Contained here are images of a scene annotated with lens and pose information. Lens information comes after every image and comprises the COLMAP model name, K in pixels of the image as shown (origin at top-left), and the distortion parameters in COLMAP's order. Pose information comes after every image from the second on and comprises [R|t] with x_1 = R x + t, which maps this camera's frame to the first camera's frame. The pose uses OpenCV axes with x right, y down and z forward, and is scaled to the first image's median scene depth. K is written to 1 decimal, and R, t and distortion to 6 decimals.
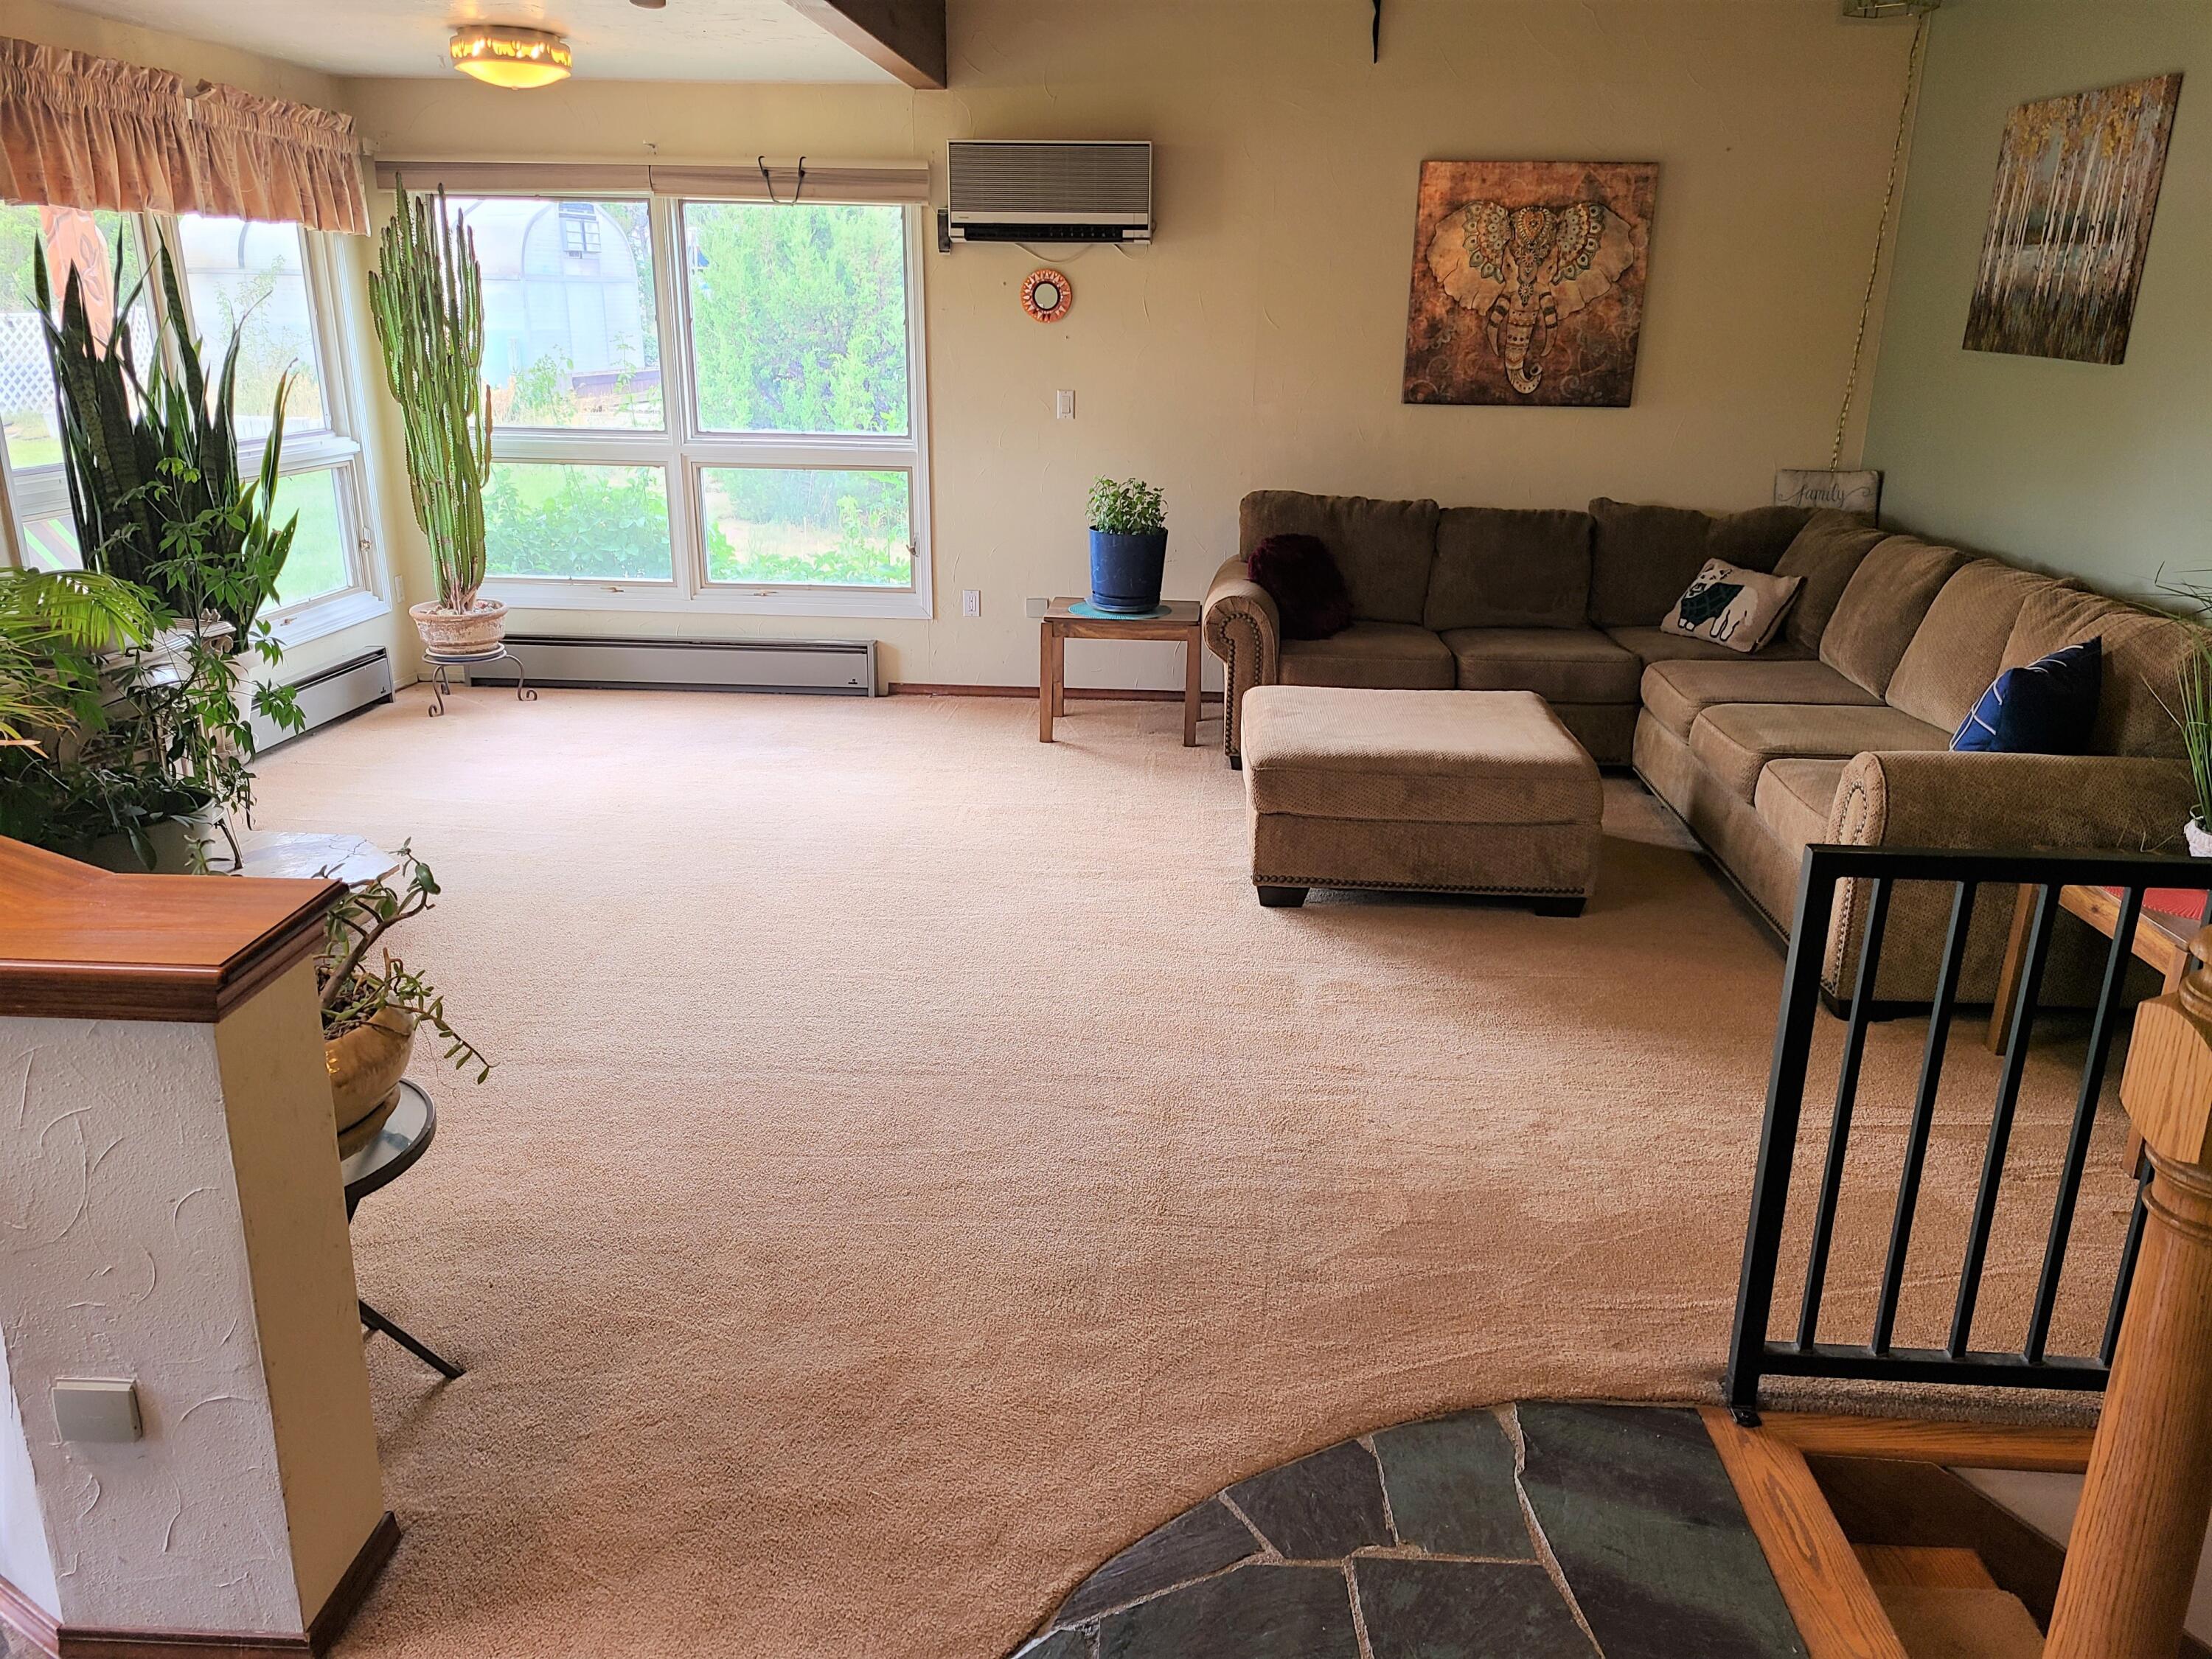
lens RADIAL K [[1648.7, 0, 1106.0], [0, 1648.7, 829.5], [0, 0, 1]] dist [0.064790, -0.056703]
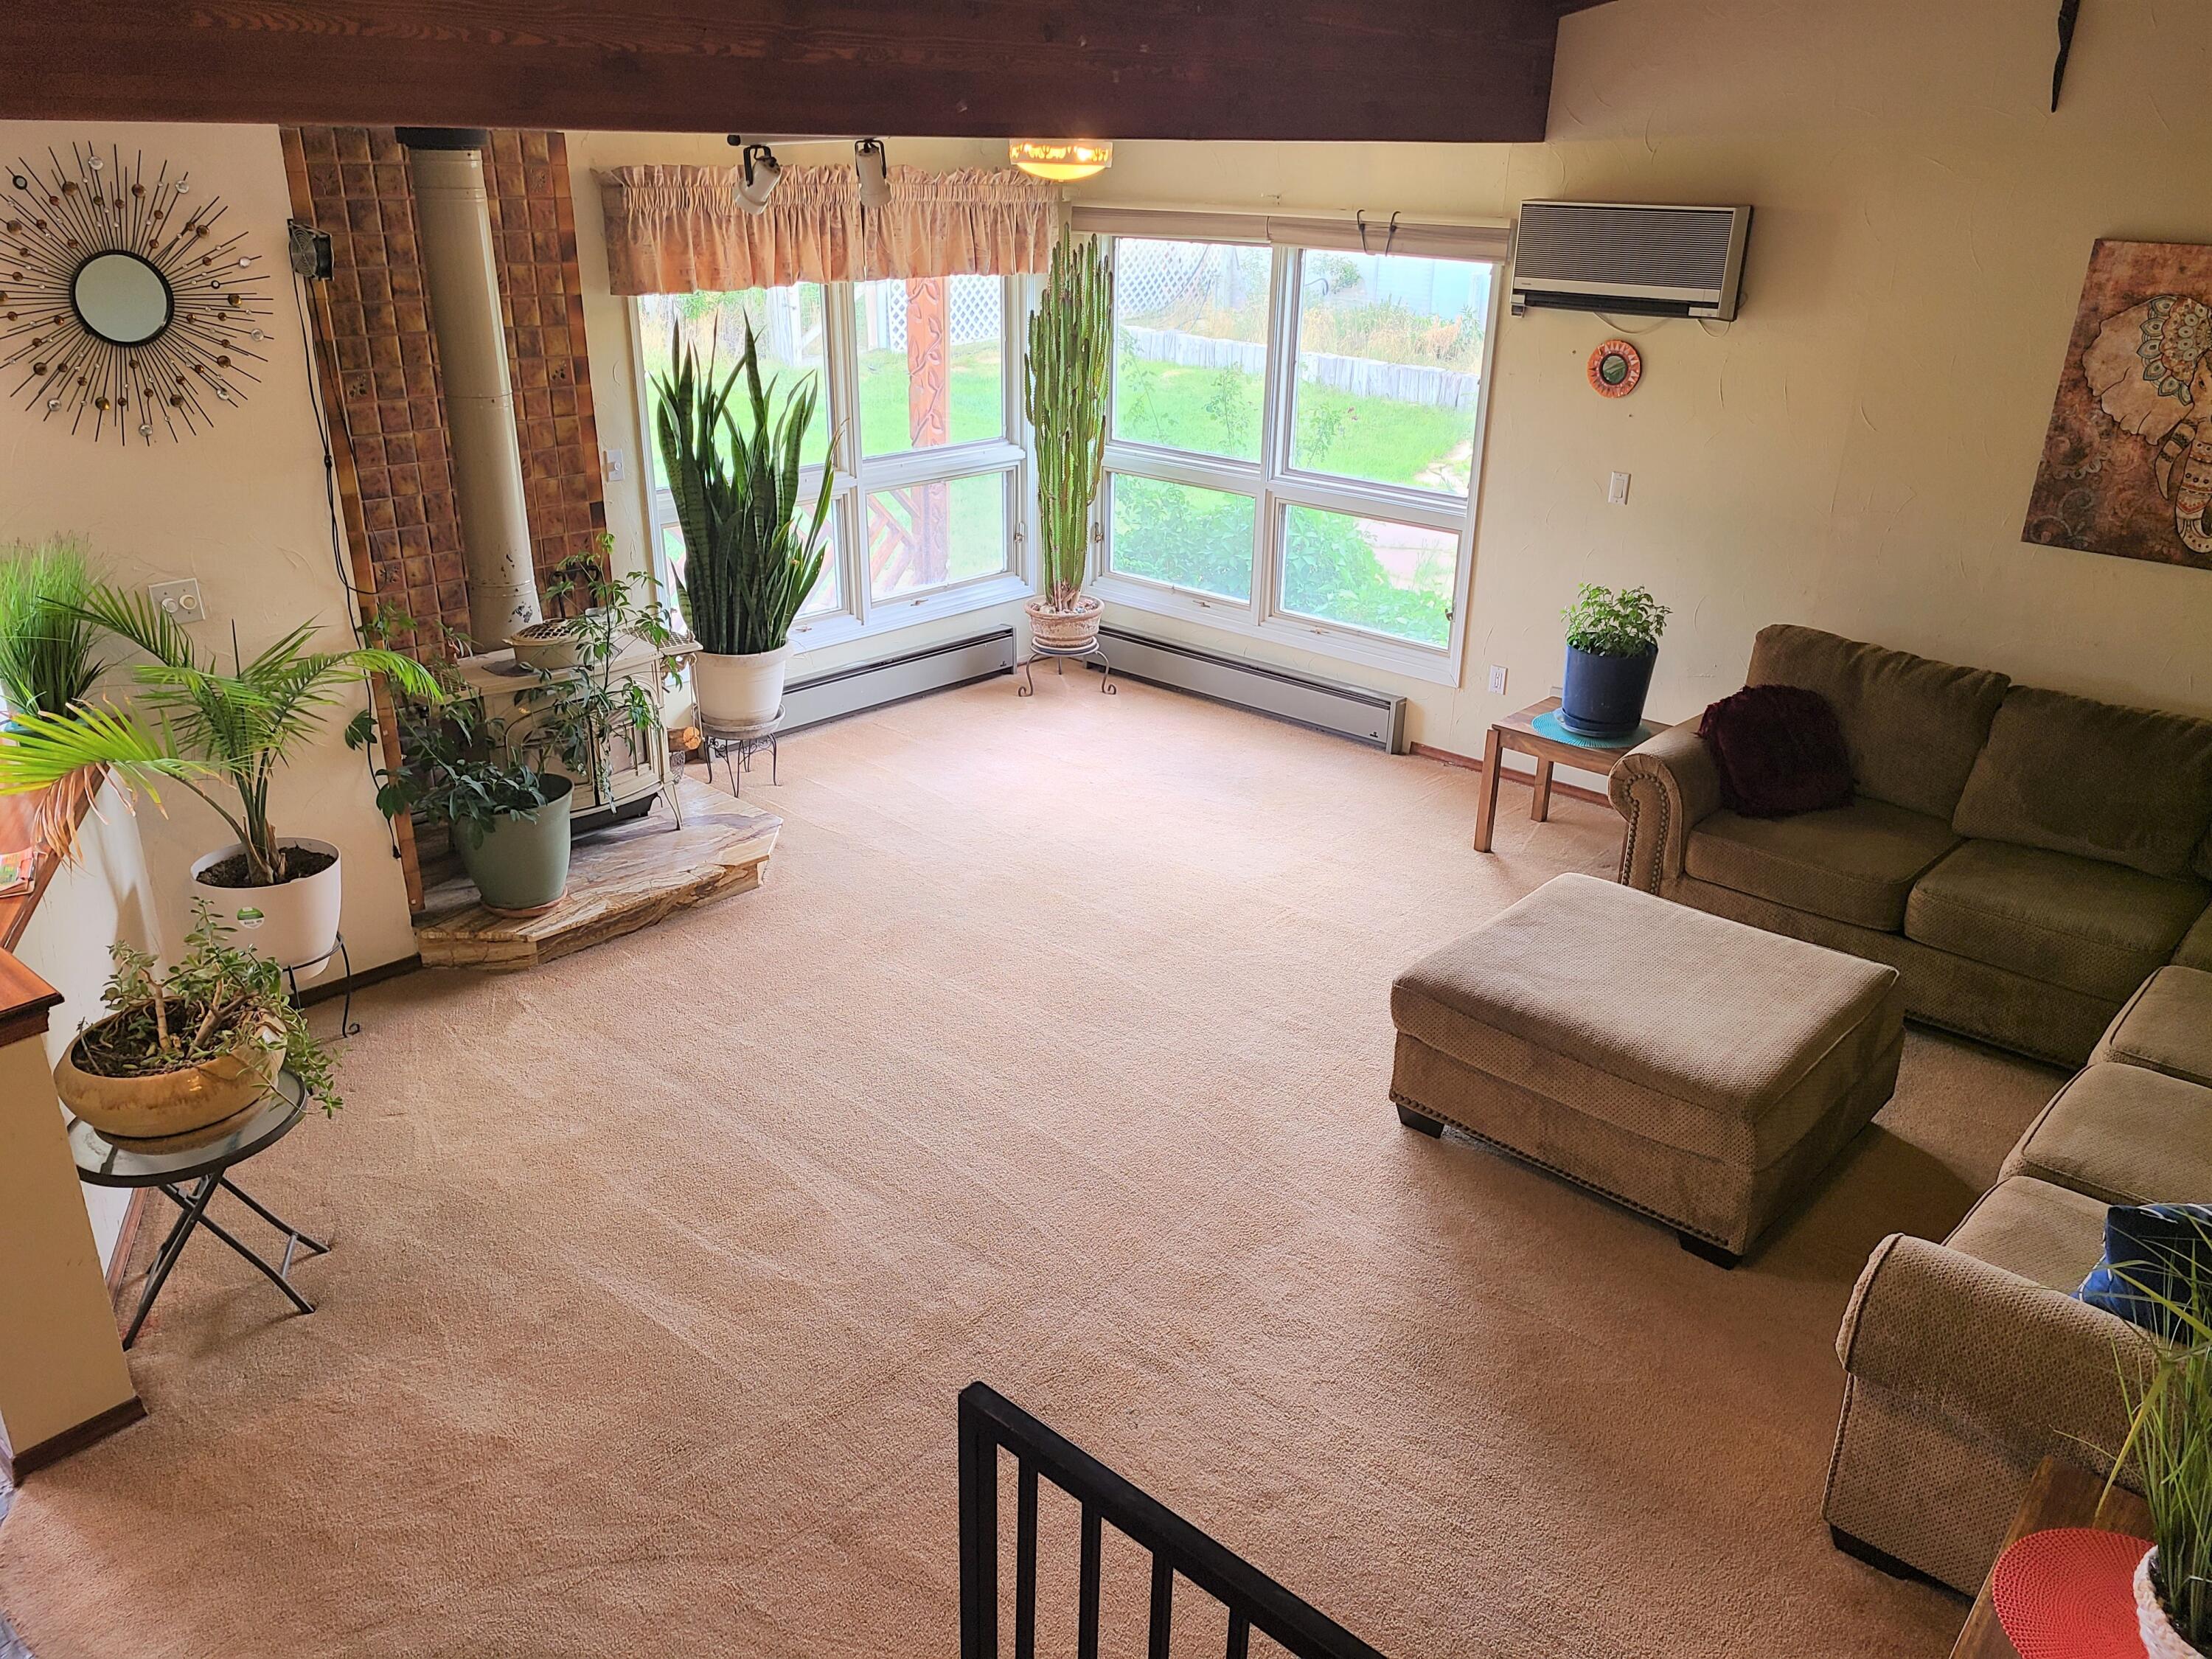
lens RADIAL K [[1648.7, 0, 1106.0], [0, 1648.7, 829.5], [0, 0, 1]] dist [0.064790, -0.056703]
pose [[0.786119, 0.238619, -0.570156, 0.328806], [-0.194938, 0.971109, 0.137648, -0.151523], [0.586529, 0.002937, 0.809923, 0.106028]]
